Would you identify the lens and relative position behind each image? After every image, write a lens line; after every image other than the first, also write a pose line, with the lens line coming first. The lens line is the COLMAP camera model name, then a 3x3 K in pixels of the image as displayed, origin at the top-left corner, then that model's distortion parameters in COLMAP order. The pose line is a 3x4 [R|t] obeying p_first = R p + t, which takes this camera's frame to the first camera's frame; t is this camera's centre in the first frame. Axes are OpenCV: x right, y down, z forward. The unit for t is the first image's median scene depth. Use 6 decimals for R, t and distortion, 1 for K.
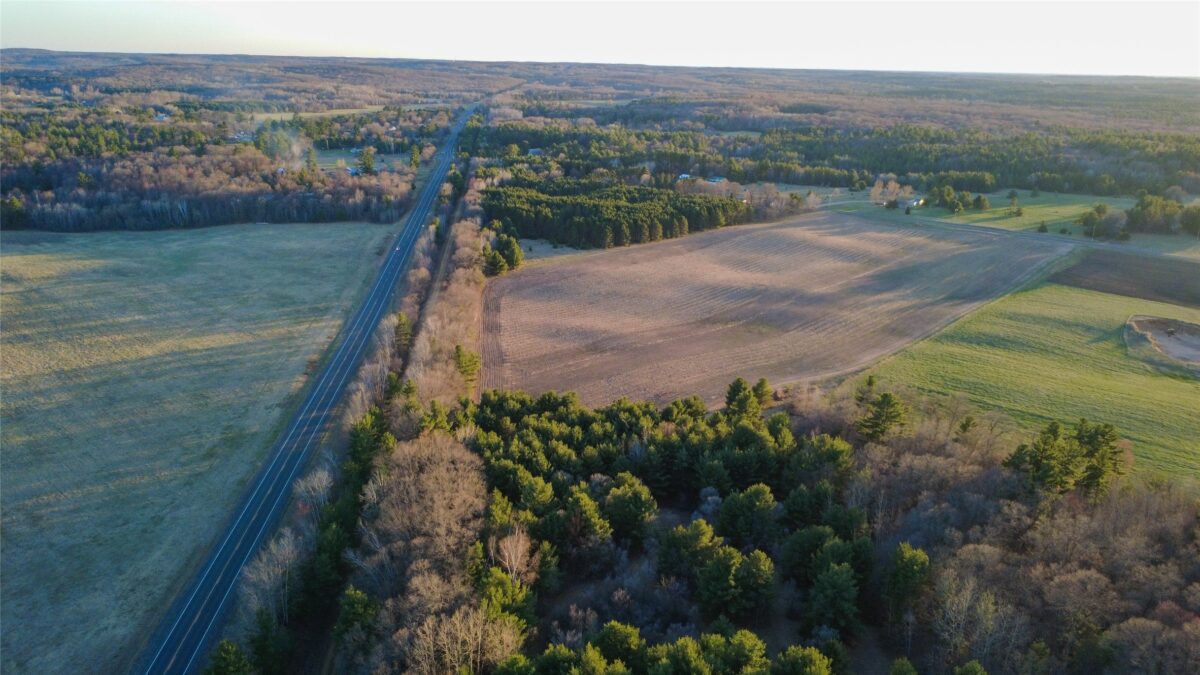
lens RADIAL K [[874.1, 0, 600.0], [0, 874.1, 337.5], [0, 0, 1]] dist [-0.003822, 0.008219]
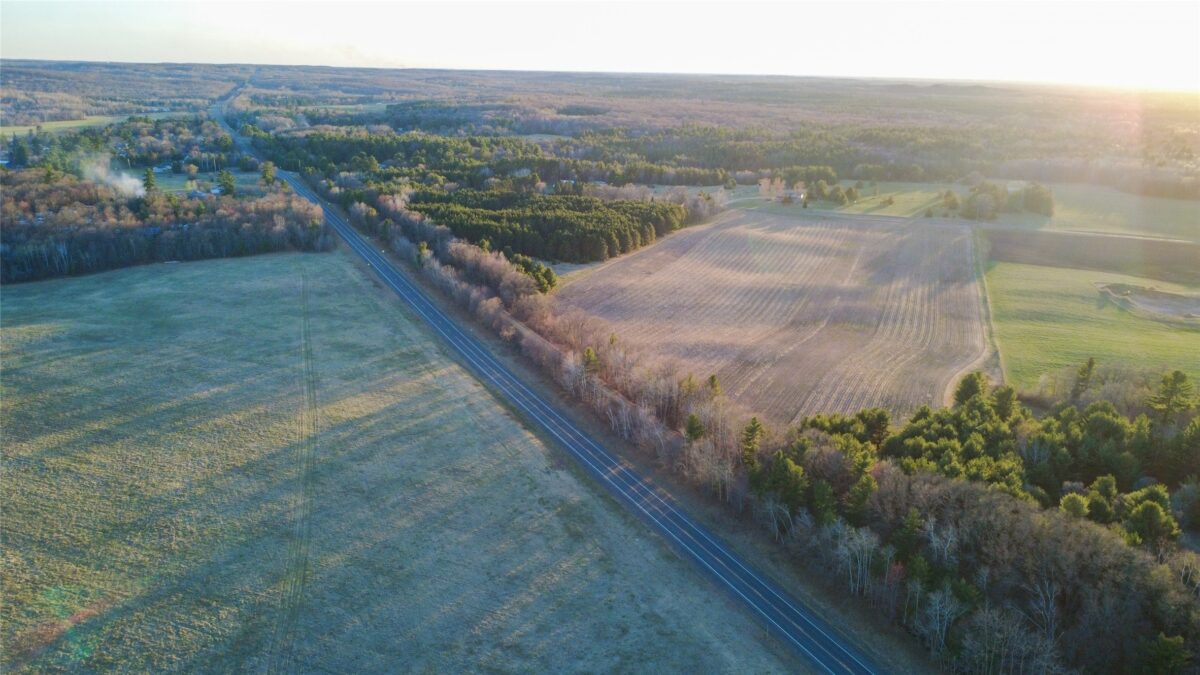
lens RADIAL K [[874.1, 0, 600.0], [0, 874.1, 337.5], [0, 0, 1]] dist [-0.003822, 0.008219]
pose [[0.937078, -0.105446, 0.332816, -0.300859], [0.105744, 0.994243, 0.017273, -0.031217], [-0.332722, 0.019007, 0.942833, 0.077314]]
